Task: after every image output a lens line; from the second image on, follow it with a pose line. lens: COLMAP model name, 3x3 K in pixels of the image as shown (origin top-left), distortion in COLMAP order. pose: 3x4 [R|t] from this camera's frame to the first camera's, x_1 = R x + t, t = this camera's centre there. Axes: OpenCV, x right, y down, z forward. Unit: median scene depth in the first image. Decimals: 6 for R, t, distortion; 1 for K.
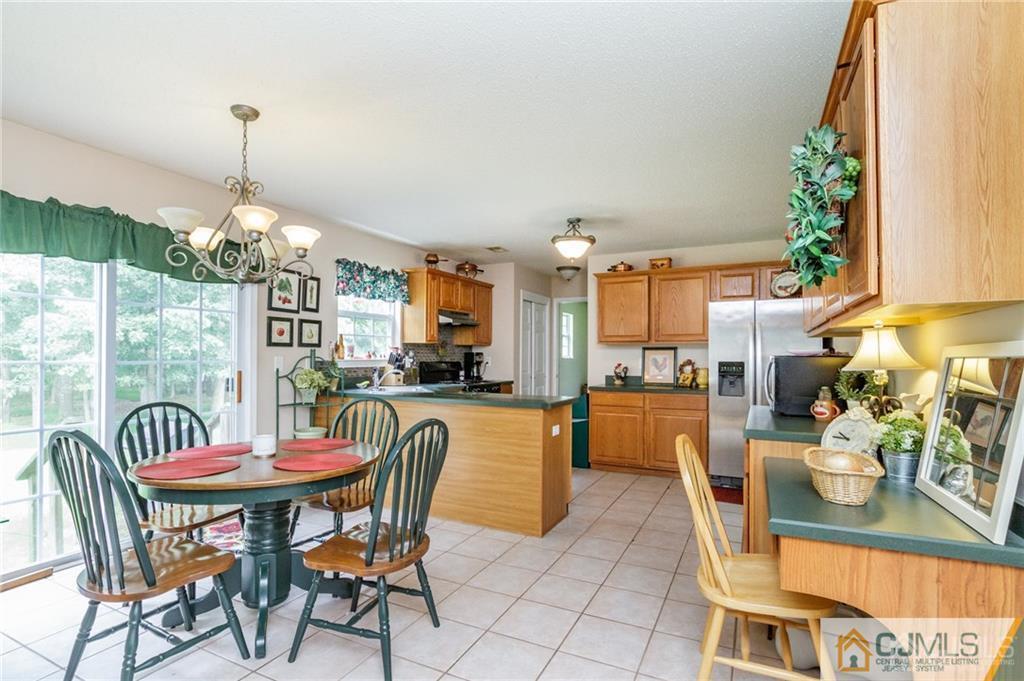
lens RADIAL K [[495.9, 0, 512.9], [0, 495.9, 348.8], [0, 0, 1]] dist [-0.013049, 0.000036]
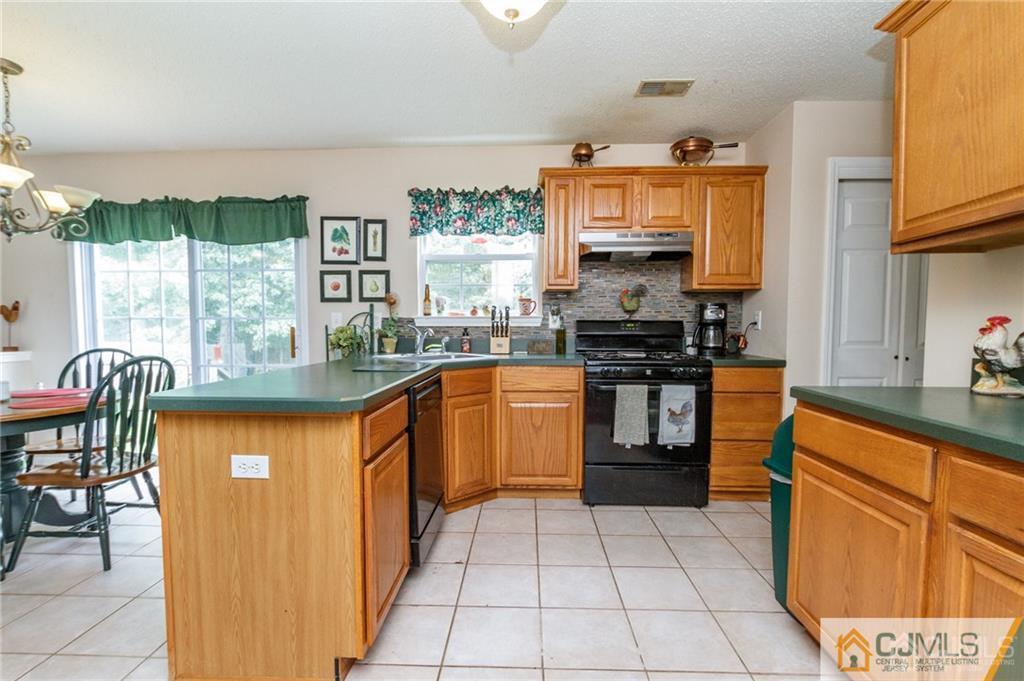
lens RADIAL K [[472.1, 0, 517.2], [0, 472.1, 348.3], [0, 0, 1]] dist [-0.015618, 0.000243]
pose [[0.410233, 0.039445, -0.911127, 0.368847], [0.015150, 0.998632, 0.050054, 0.033068], [0.911855, -0.034337, 0.409074, 0.725353]]
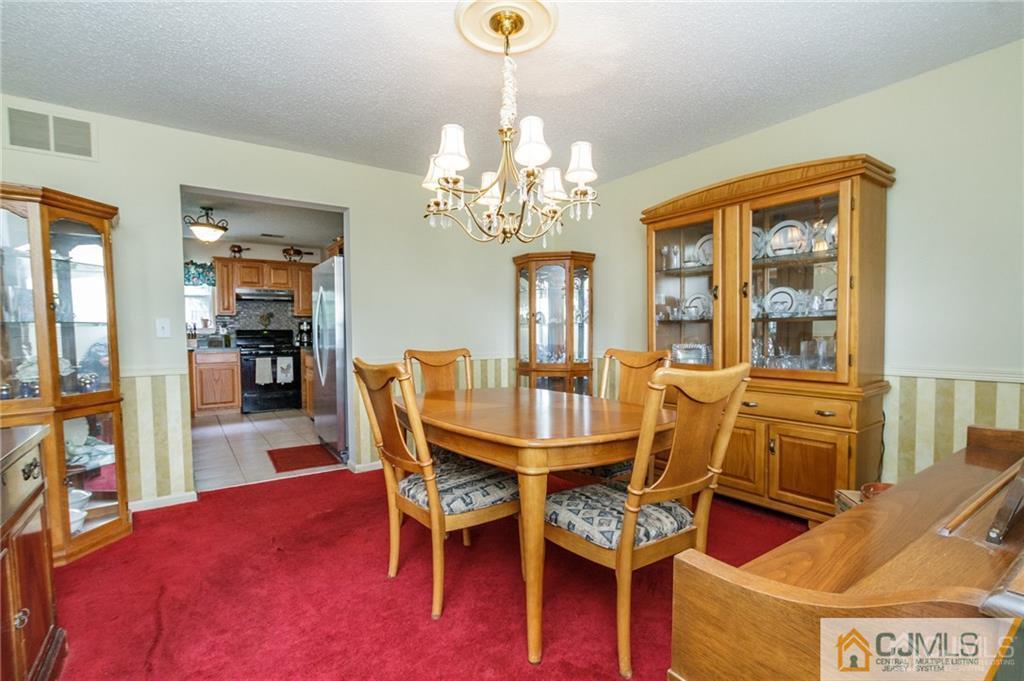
lens RADIAL K [[472.1, 0, 511.3], [0, 472.1, 345.7], [0, 0, 1]] dist [-0.015618, 0.000243]
pose [[0.877919, 0.007176, -0.478756, 1.097977], [0.019176, 0.998559, 0.050132, 0.021132], [0.478426, -0.053192, 0.876515, 0.292159]]
